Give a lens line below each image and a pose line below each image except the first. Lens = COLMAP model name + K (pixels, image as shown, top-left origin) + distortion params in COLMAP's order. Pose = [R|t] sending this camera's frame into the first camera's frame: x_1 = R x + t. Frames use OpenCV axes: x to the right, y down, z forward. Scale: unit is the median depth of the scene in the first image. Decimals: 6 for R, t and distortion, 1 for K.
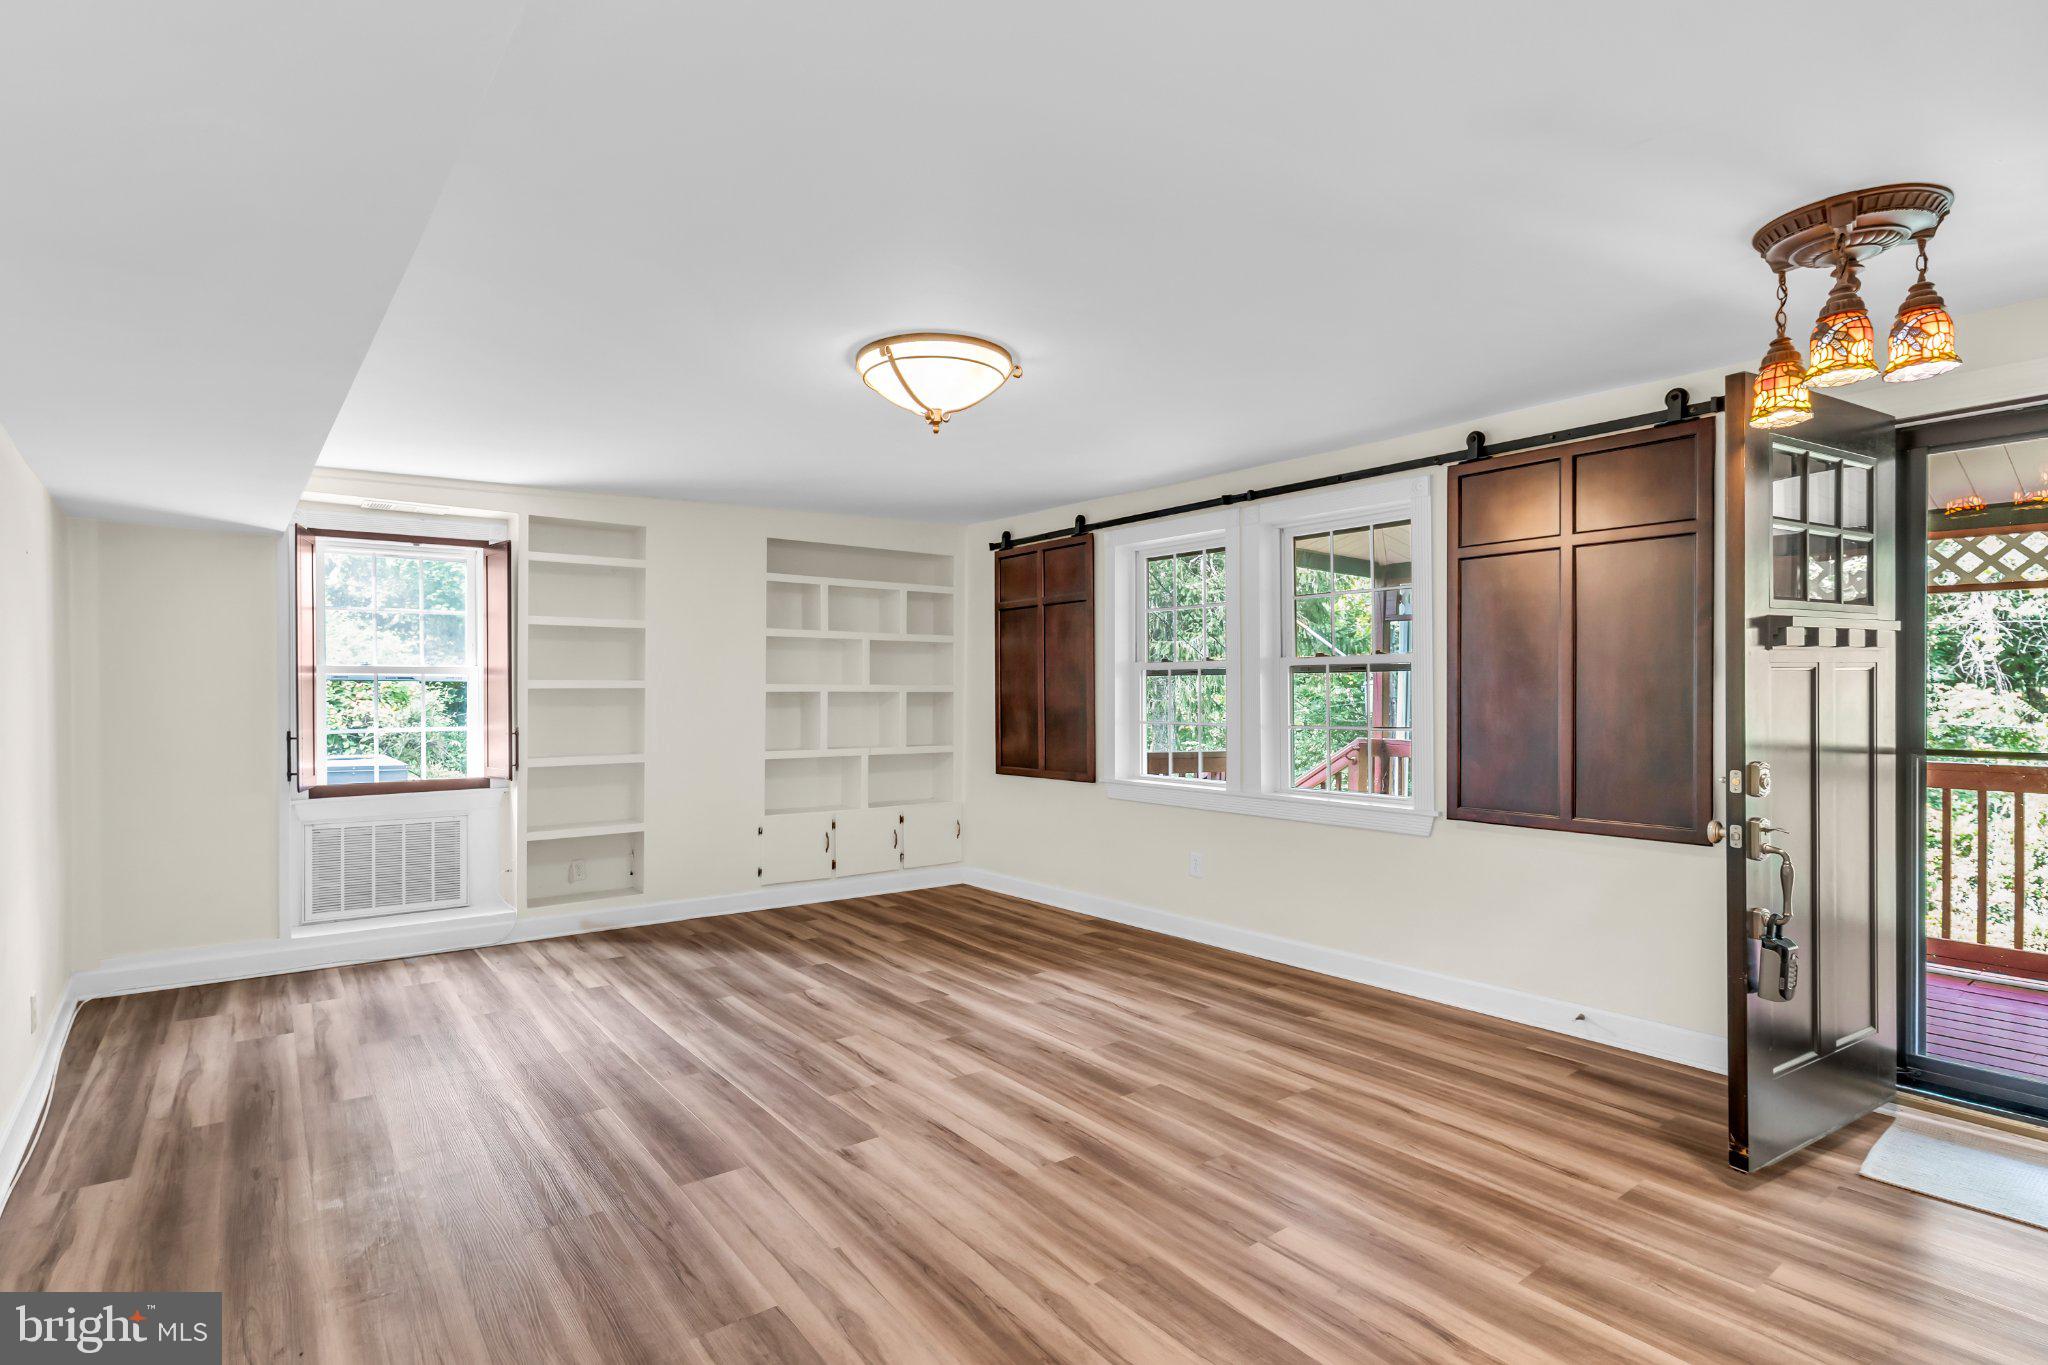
lens RADIAL K [[990.4, 0, 1022.9], [0, 990.4, 685.8], [0, 0, 1]] dist [0.005394, -0.003228]
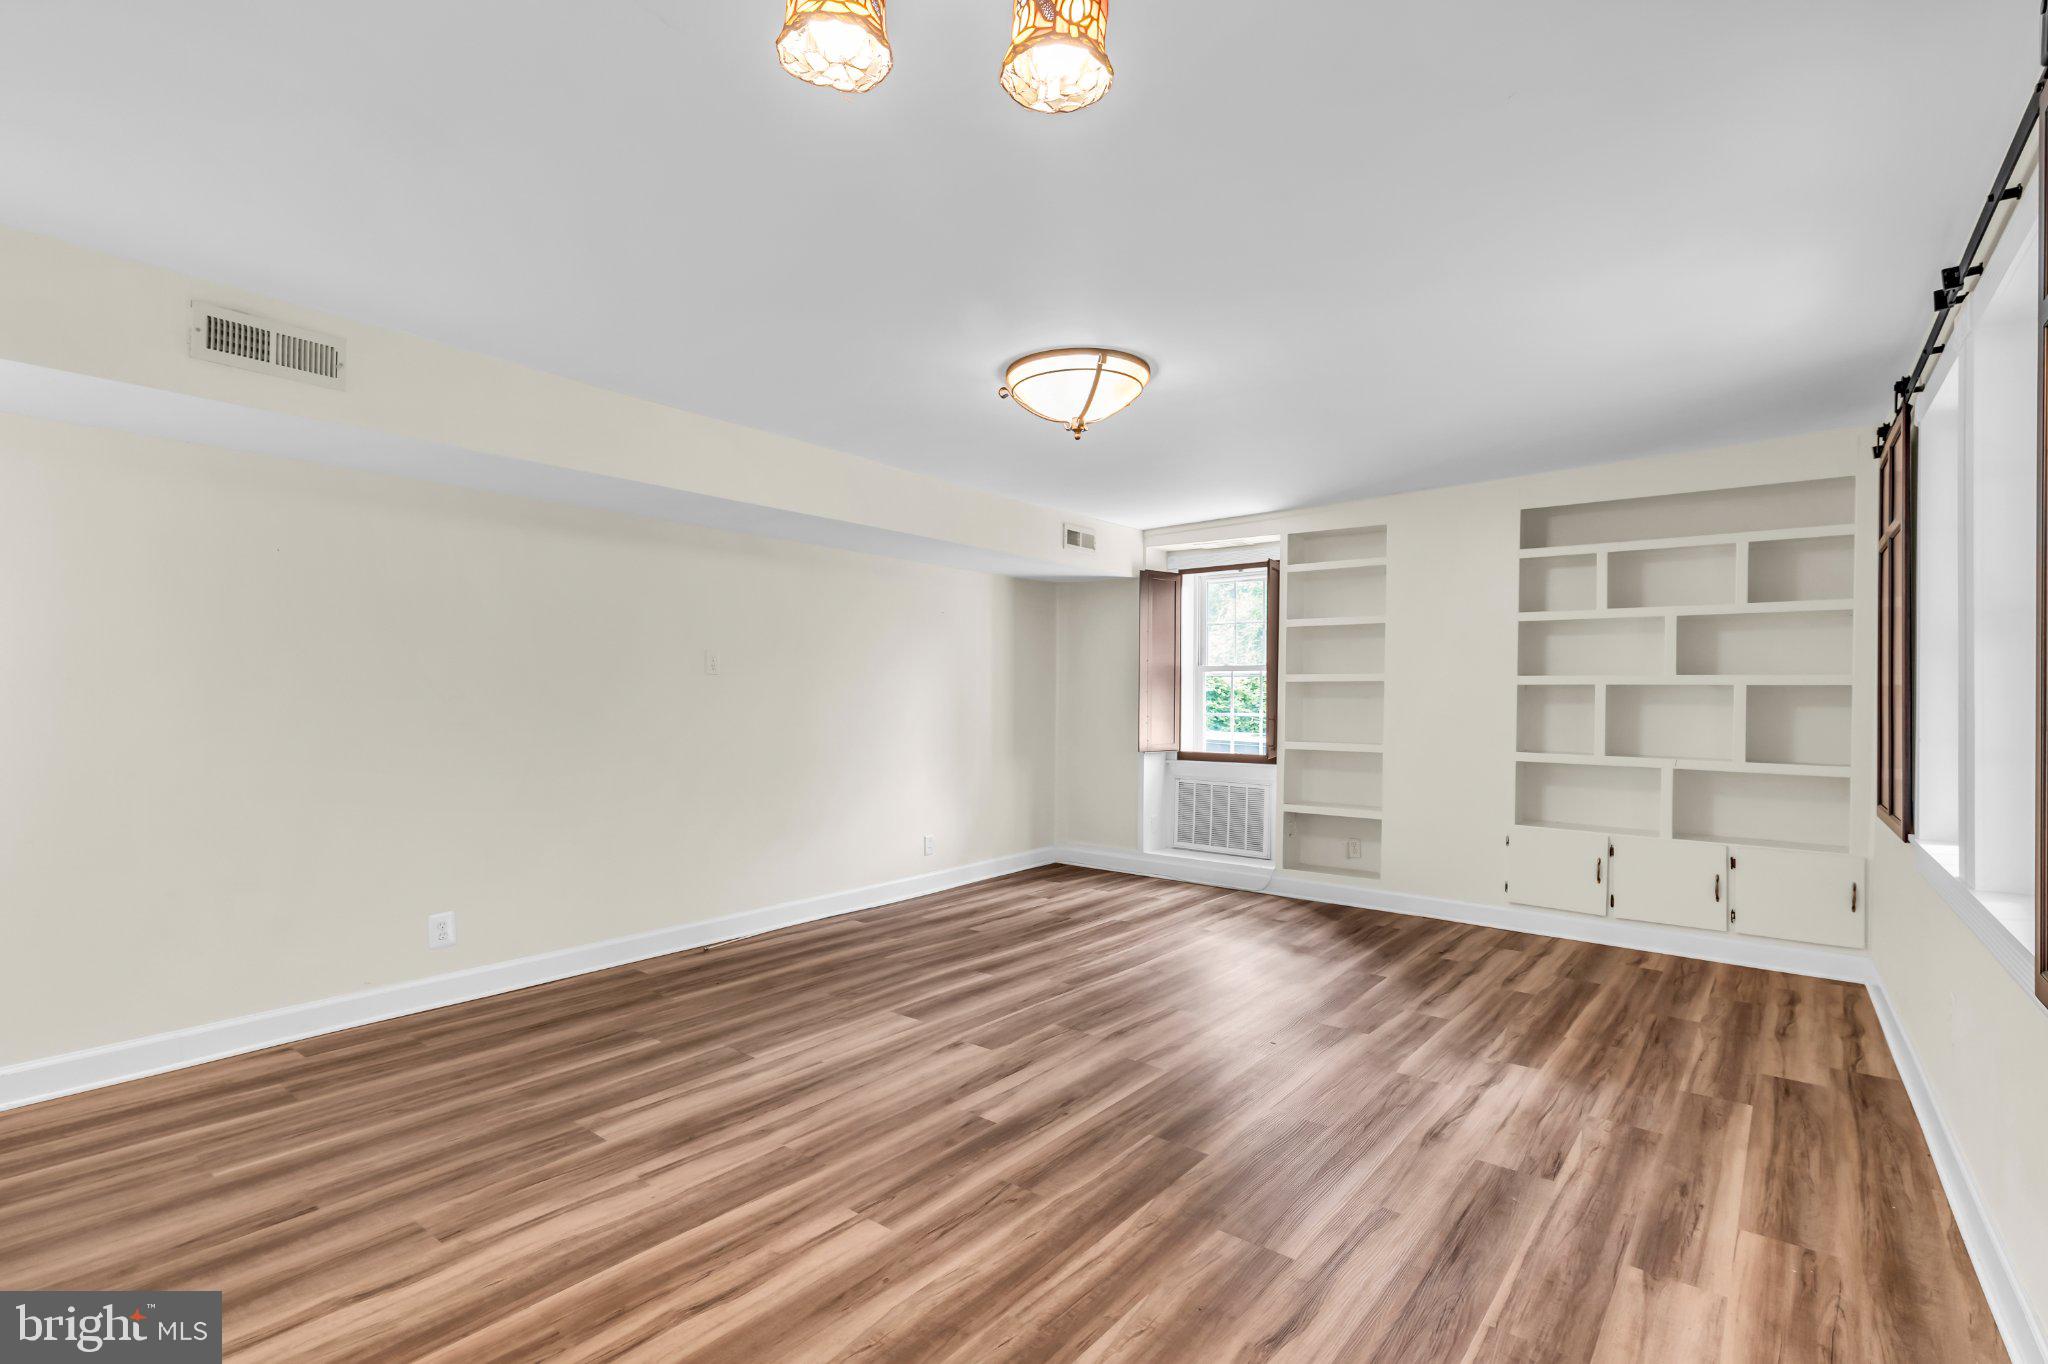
lens RADIAL K [[990.4, 0, 1012.3], [0, 990.4, 684.8], [0, 0, 1]] dist [0.005394, -0.003228]
pose [[0.237014, -0.002136, -0.971504, 0.792550], [0.001613, 0.999997, -0.001805, 0.010933], [0.971505, -0.001139, 0.237017, 0.569780]]
